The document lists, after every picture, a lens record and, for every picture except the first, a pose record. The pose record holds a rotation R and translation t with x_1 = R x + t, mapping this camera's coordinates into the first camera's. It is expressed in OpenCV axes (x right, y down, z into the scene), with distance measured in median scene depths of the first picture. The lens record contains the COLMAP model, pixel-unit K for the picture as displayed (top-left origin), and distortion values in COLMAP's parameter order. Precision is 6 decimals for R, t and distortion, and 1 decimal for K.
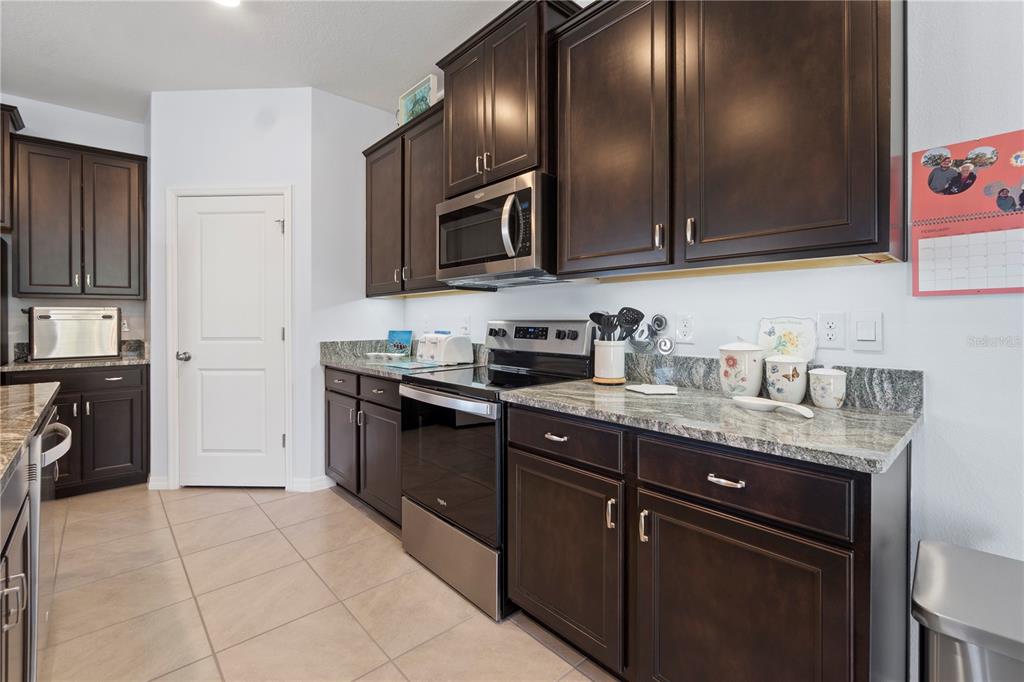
lens RADIAL K [[436.3, 0, 580.0], [0, 436.3, 322.9], [0, 0, 1]] dist [-0.002354, 0.000789]
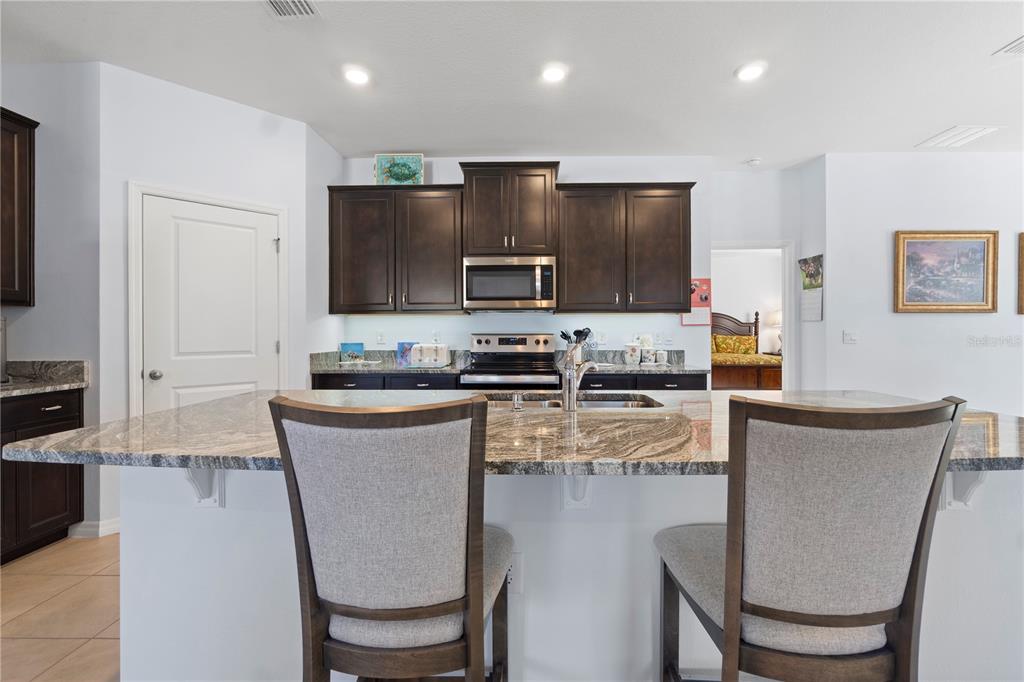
lens RADIAL K [[436.3, 0, 508.3], [0, 436.3, 341.6], [0, 0, 1]] dist [-0.002354, 0.000789]
pose [[0.709227, -0.012341, 0.704872, -1.345449], [0.006434, 0.999918, 0.011032, 0.005278], [-0.704951, -0.003289, 0.709249, -0.192161]]
